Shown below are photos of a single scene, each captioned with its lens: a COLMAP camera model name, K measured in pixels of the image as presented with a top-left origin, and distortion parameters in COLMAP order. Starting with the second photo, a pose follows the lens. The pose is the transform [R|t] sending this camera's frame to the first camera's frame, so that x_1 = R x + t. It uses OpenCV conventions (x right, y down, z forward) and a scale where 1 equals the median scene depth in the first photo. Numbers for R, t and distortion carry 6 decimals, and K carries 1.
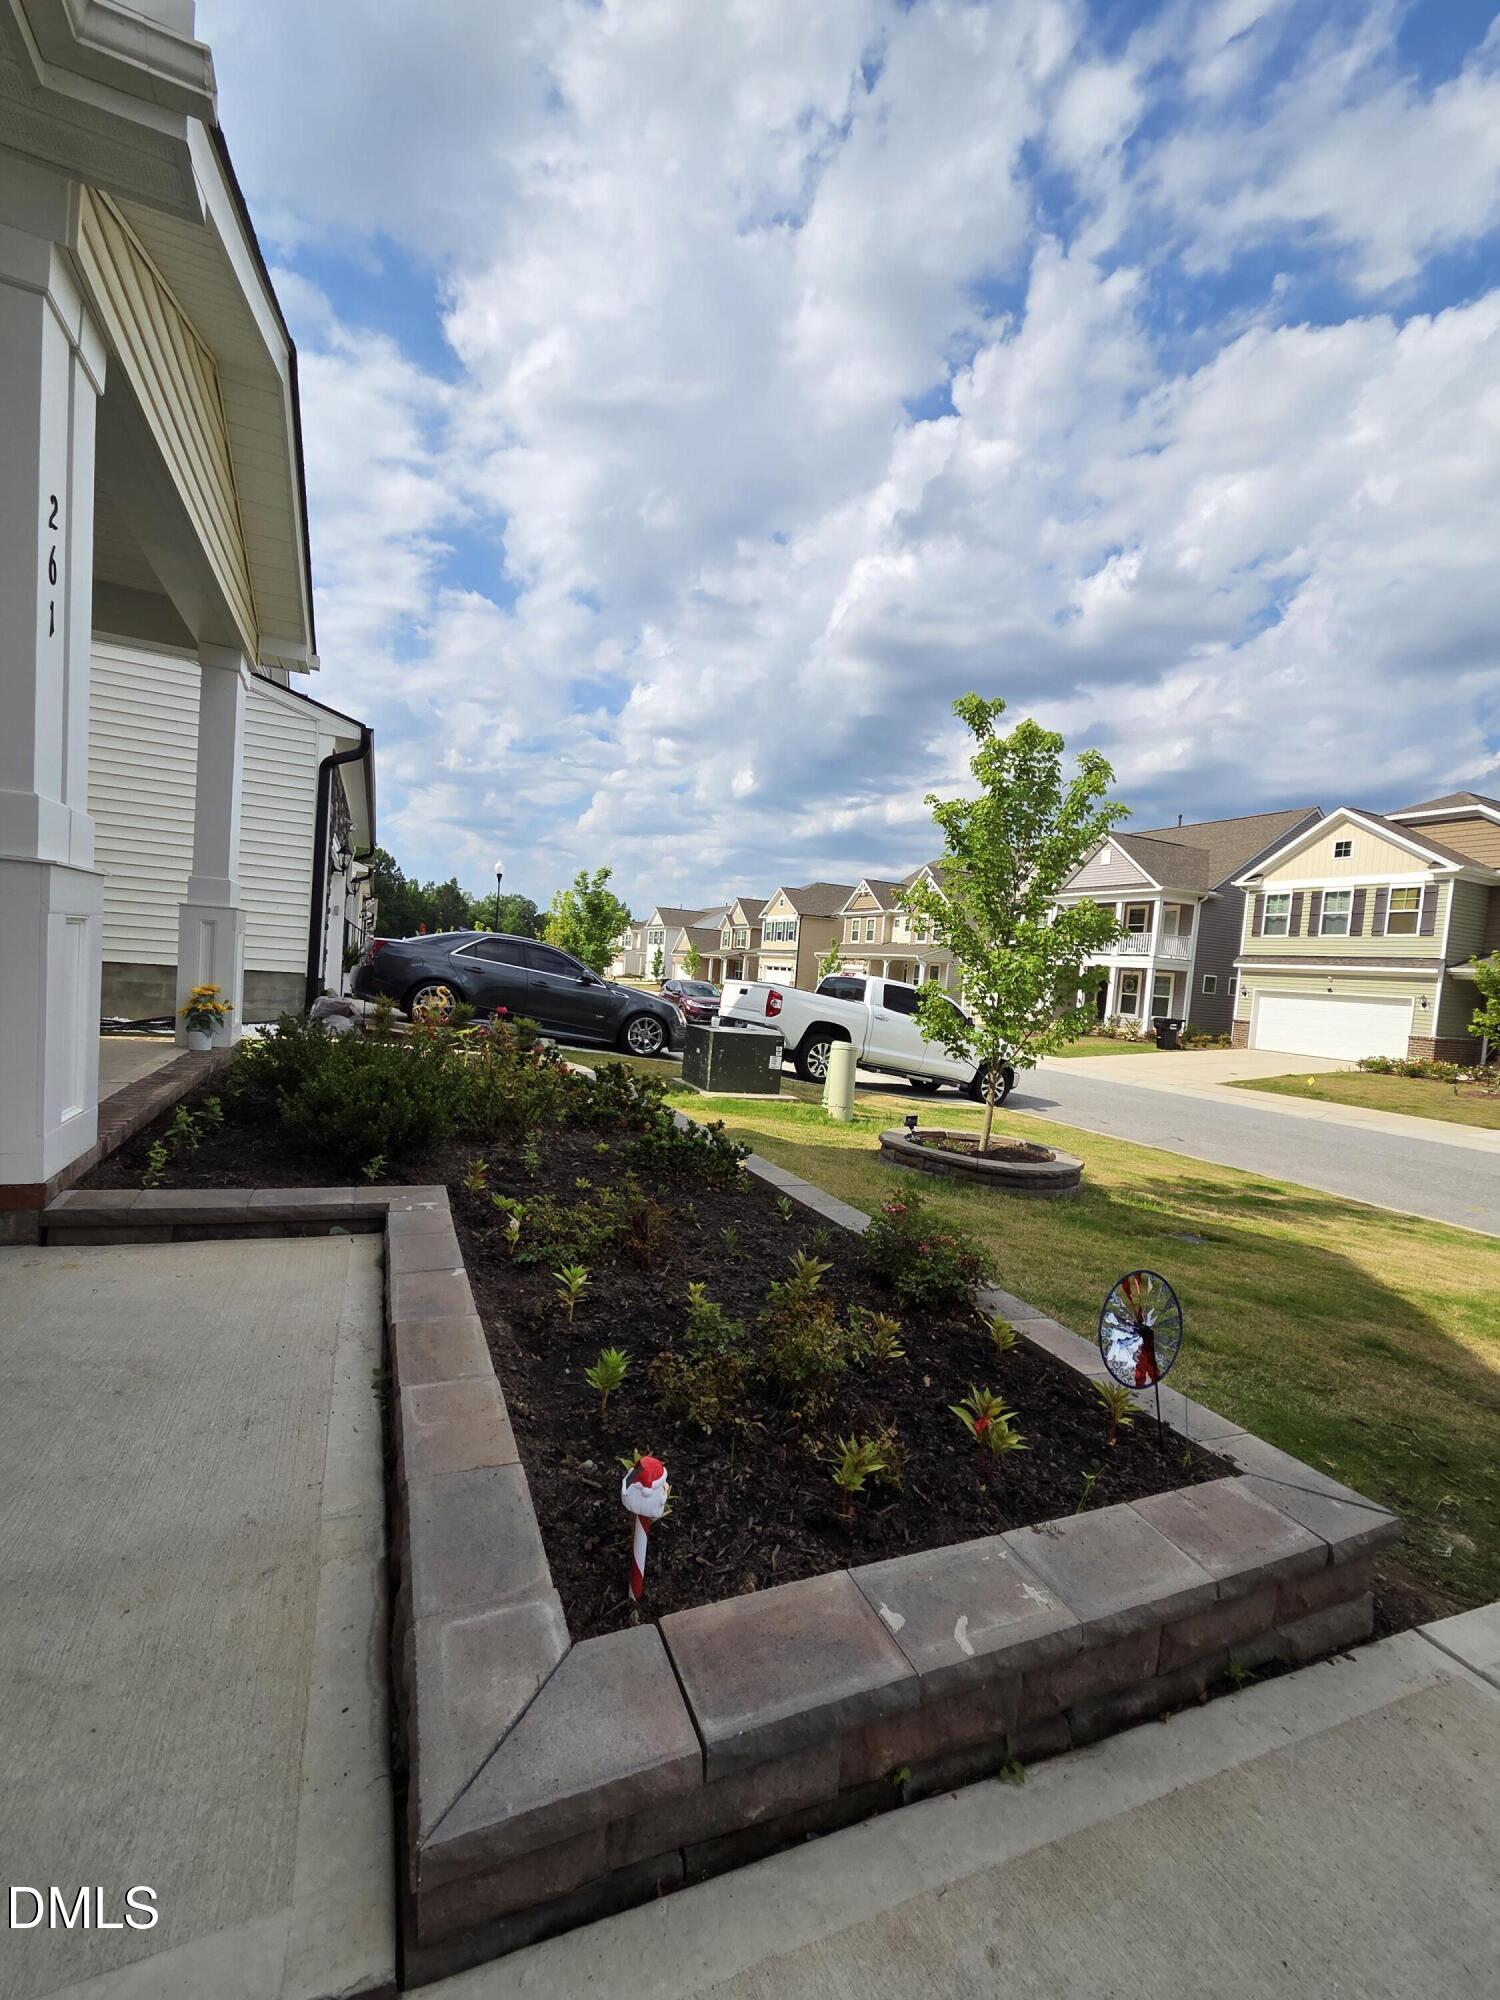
lens RADIAL K [[817.4, 0, 731.3], [0, 817.4, 992.9], [0, 0, 1]] dist [0.002838, -0.001469]
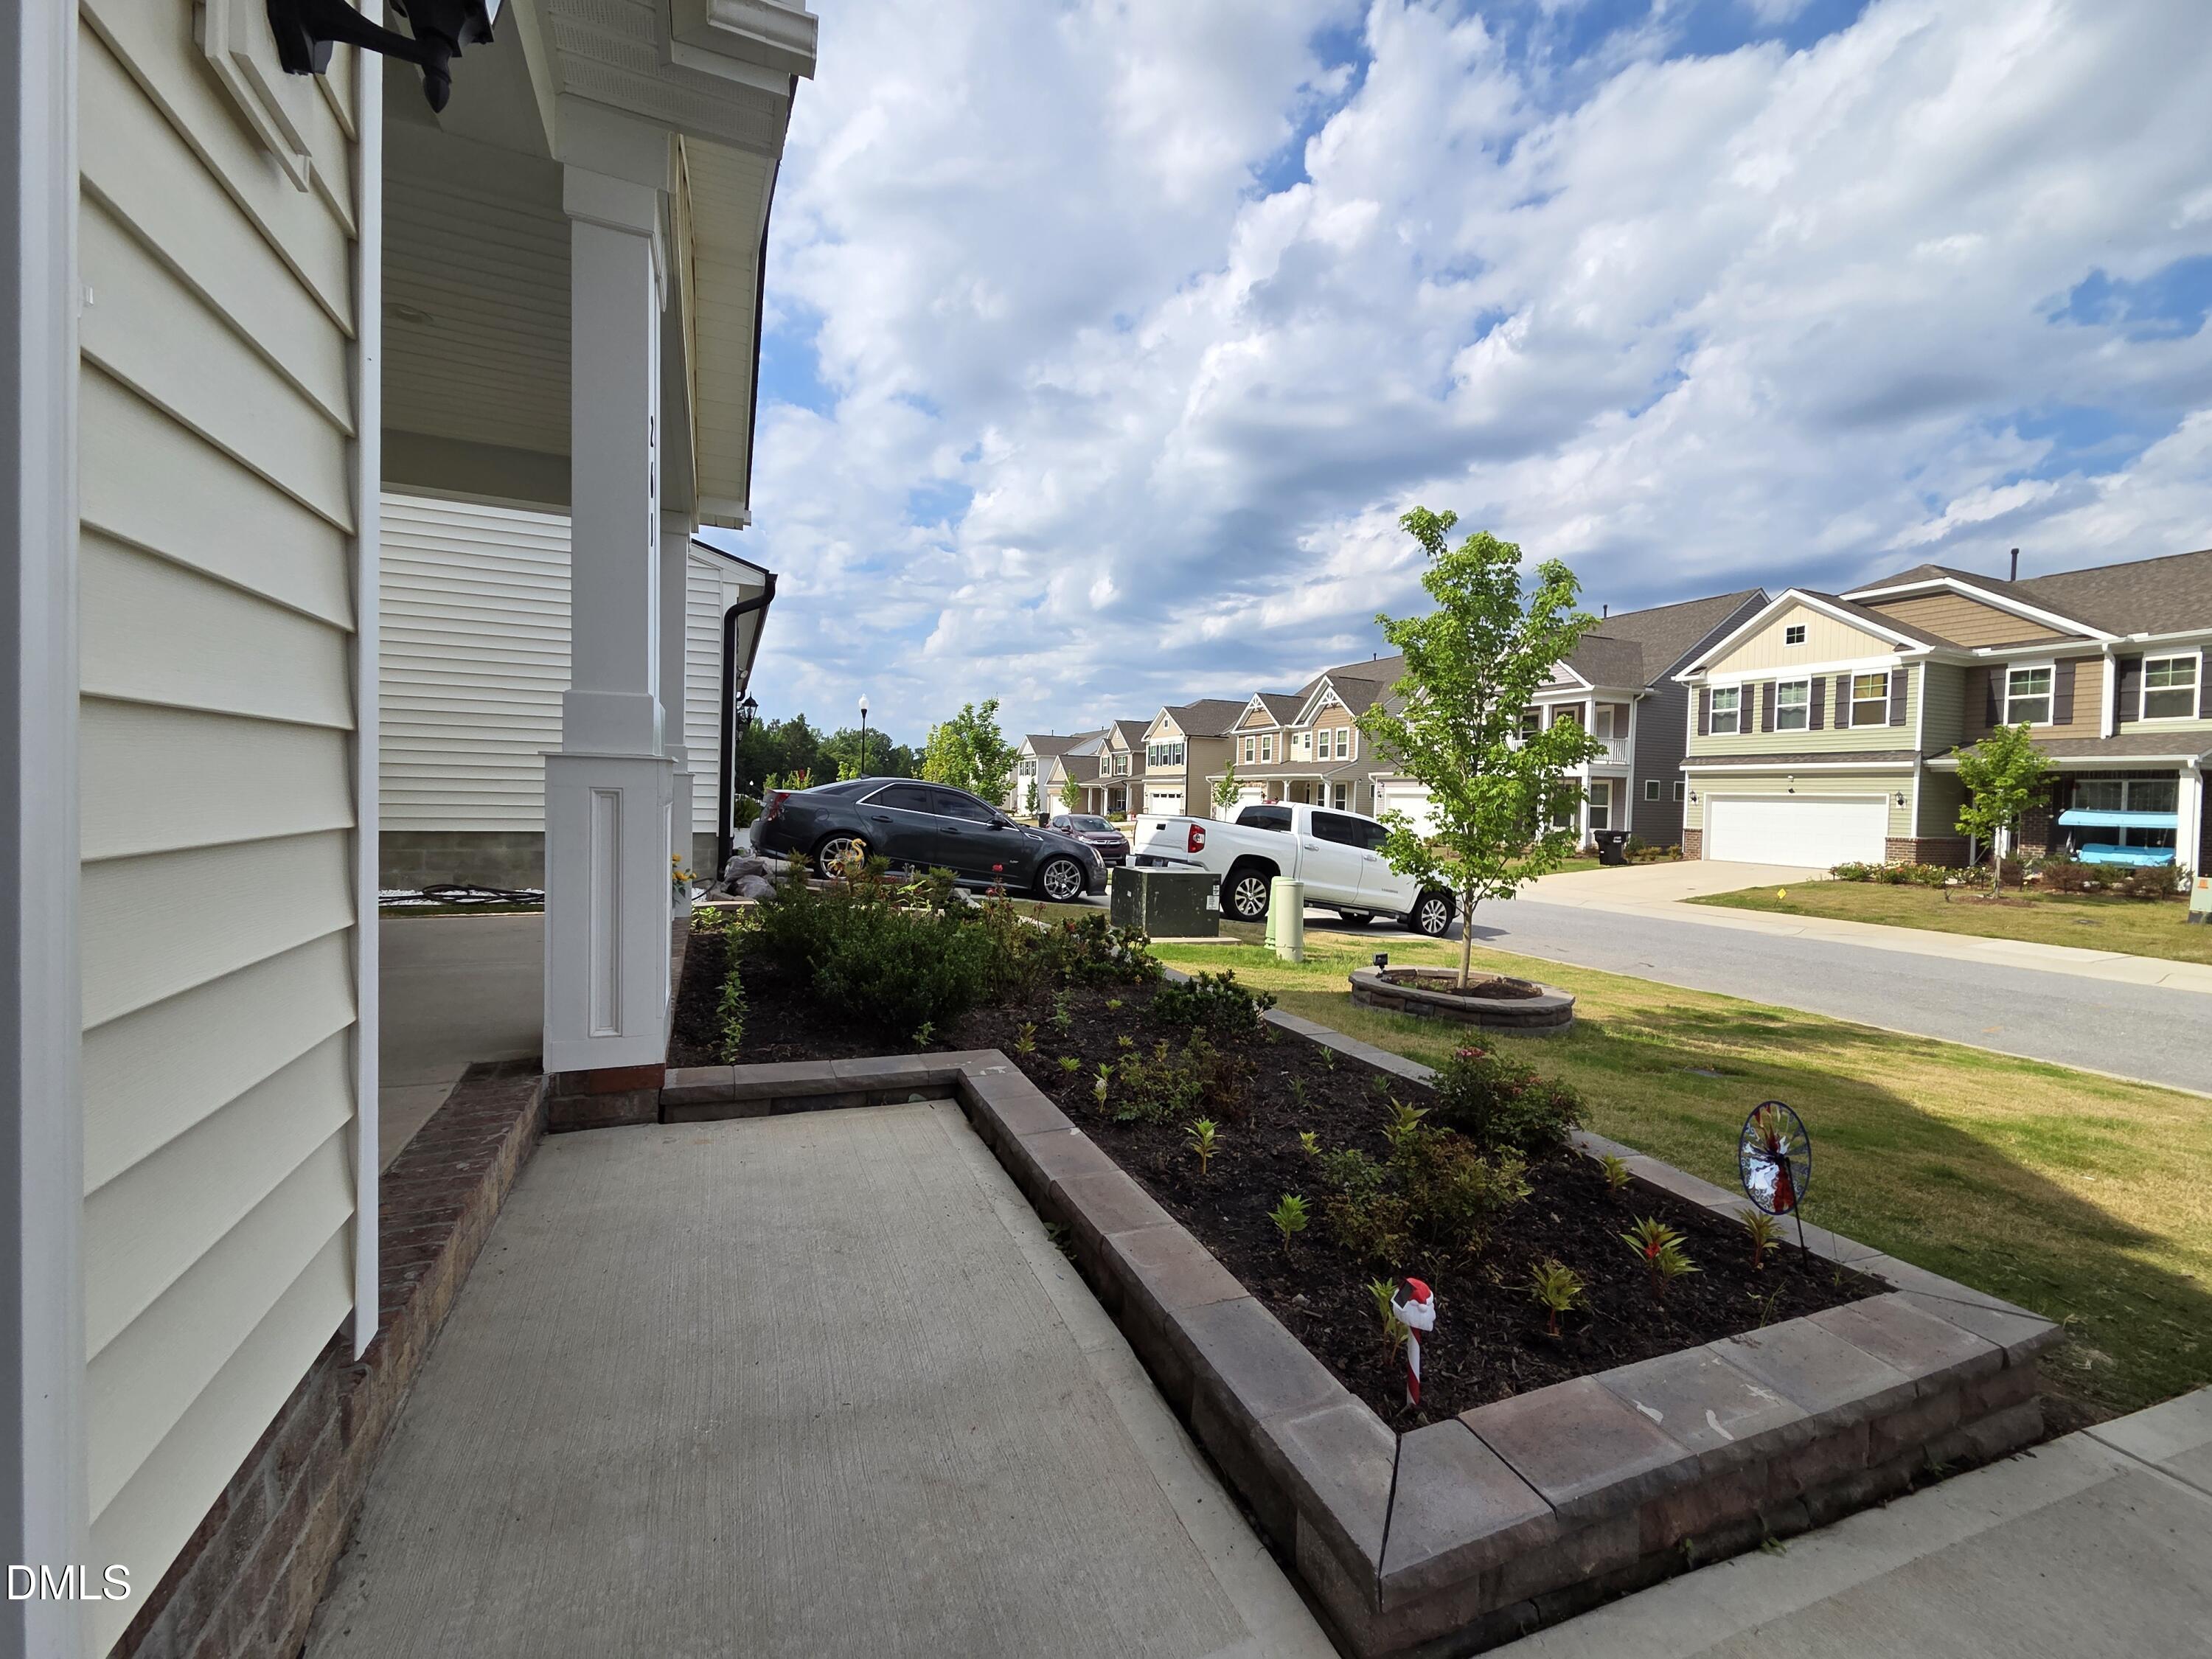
lens RADIAL K [[904.0, 0, 1071.3], [0, 904.0, 801.3], [0, 0, 1]] dist [0.002838, -0.001469]
pose [[0.998365, -0.049999, -0.027697, -0.107521], [0.049305, 0.998465, -0.025226, -0.019043], [0.028916, 0.023819, 0.999298, -0.061401]]
